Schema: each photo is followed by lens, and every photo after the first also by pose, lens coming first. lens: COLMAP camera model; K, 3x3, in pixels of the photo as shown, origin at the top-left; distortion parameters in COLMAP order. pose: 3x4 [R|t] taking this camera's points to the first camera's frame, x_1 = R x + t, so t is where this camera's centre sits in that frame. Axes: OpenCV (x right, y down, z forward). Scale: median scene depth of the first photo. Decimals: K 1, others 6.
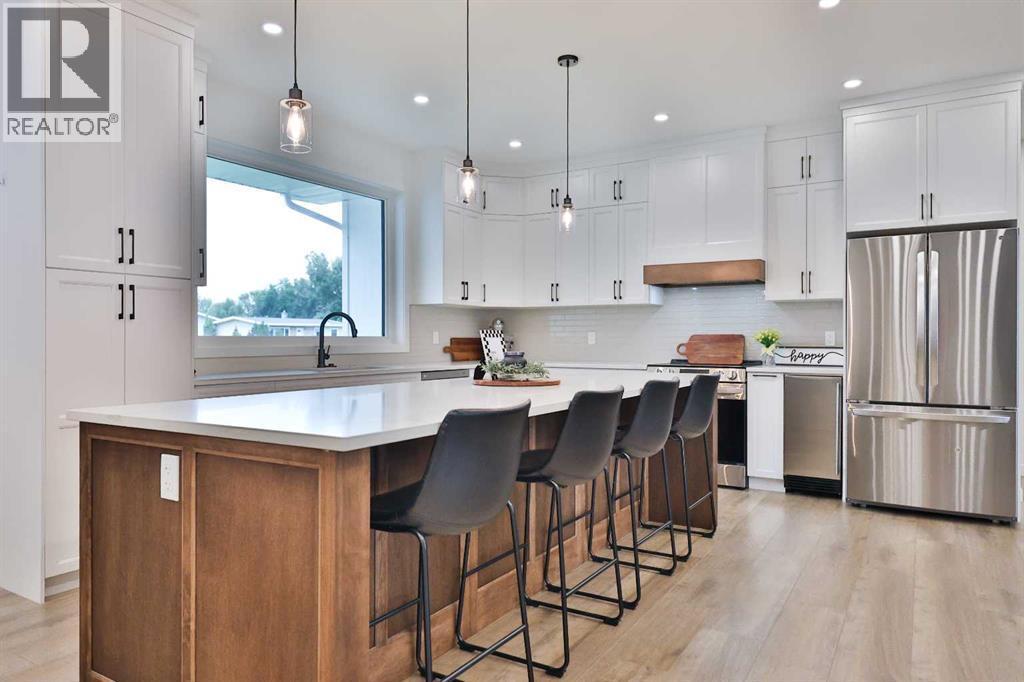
lens RADIAL K [[667.0, 0, 511.4], [0, 667.0, 341.7], [0, 0, 1]] dist [0.004436, 0.004494]
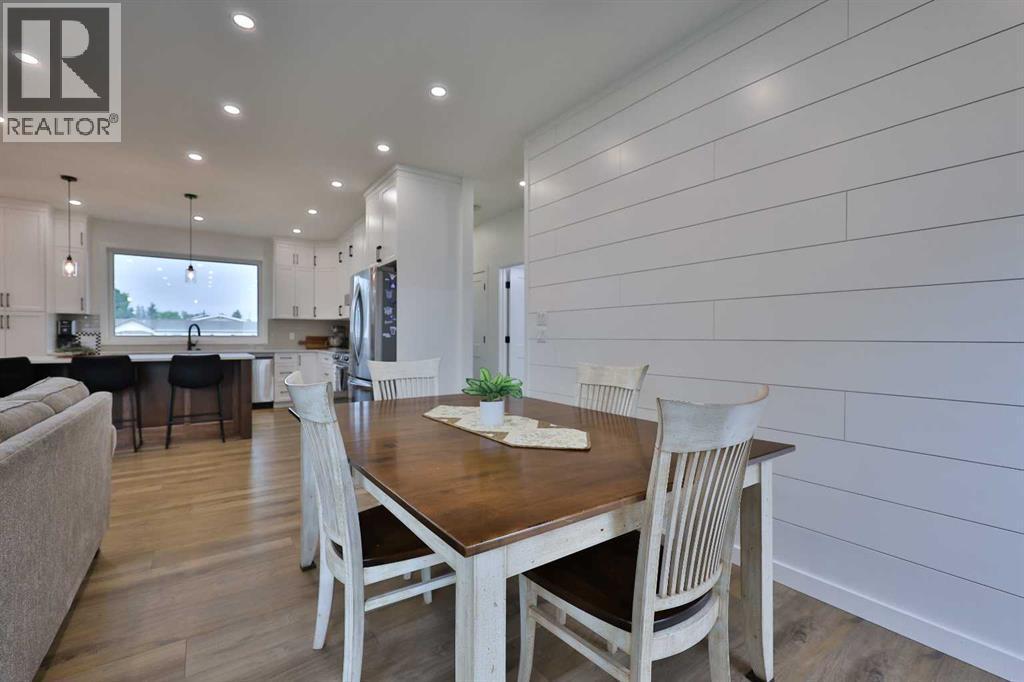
lens RADIAL K [[436.2, 0, 508.2], [0, 436.2, 339.5], [0, 0, 1]] dist [0.006589, -0.001785]
pose [[0.920679, 0.001221, -0.390319, 1.159974], [-0.001100, 0.999999, 0.000535, 0.002029], [0.390320, -0.000064, 0.920679, 0.134885]]
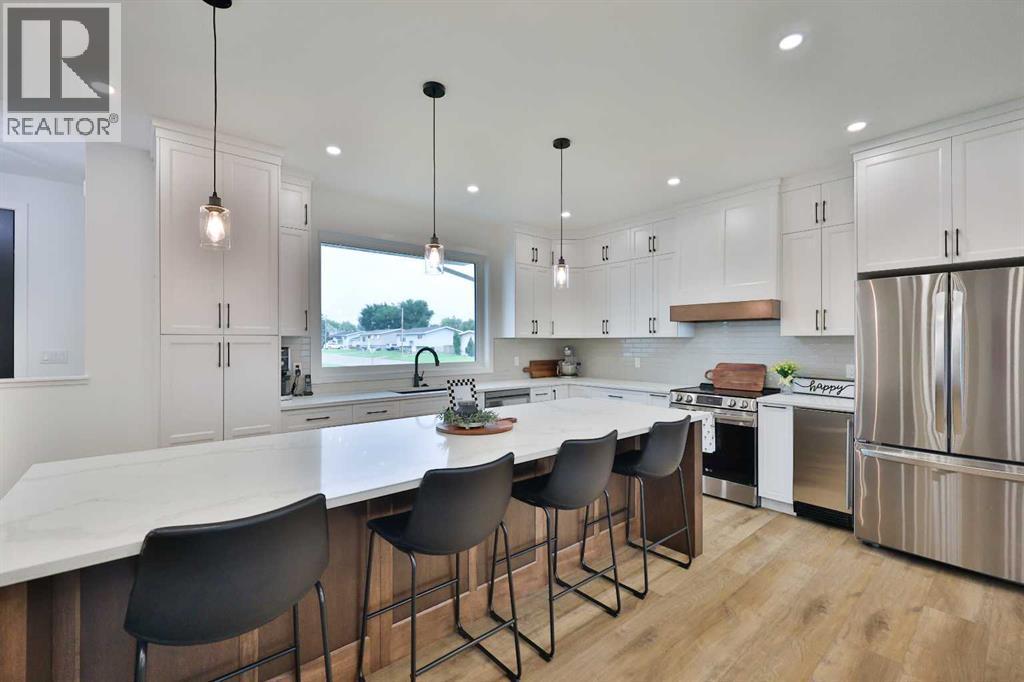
lens RADIAL K [[436.2, 0, 511.8], [0, 436.2, 342.5], [0, 0, 1]] dist [0.006589, -0.001785]
pose [[0.951974, -0.001482, -0.306177, 0.188731], [0.000288, 0.999992, -0.003947, -0.051009], [0.306180, 0.003669, 0.951967, 0.186456]]
